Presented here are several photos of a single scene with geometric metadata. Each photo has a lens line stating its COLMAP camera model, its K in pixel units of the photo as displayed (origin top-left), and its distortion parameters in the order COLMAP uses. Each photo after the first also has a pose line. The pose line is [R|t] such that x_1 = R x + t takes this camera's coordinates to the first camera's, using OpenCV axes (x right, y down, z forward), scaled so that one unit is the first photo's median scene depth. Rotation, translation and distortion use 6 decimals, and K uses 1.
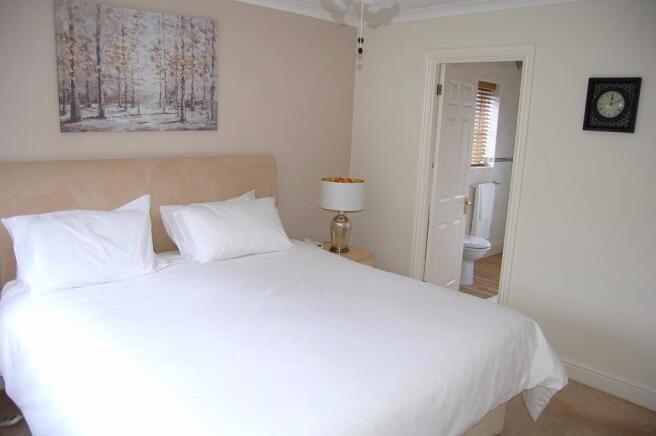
lens RADIAL K [[504.6, 0, 328.0], [0, 504.6, 218.0], [0, 0, 1]] dist [-0.082609, 0.035500]
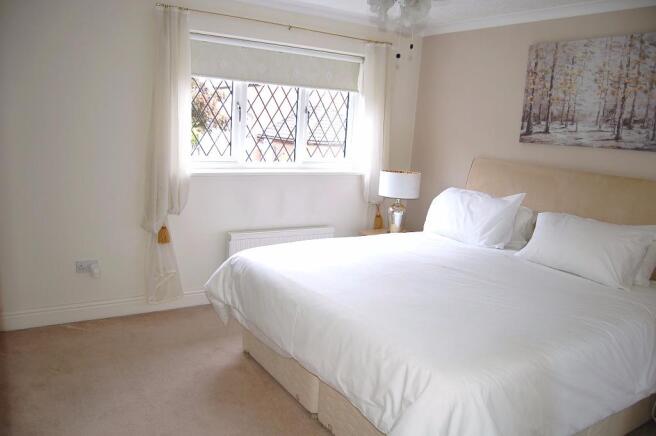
lens RADIAL K [[504.6, 0, 328.0], [0, 504.6, 218.0], [0, 0, 1]] dist [-0.082609, 0.035500]
pose [[-0.161624, 0.135196, -0.977548, 0.830940], [-0.263252, 0.948770, 0.174741, -0.069316], [0.951092, 0.285584, -0.117754, 0.653114]]
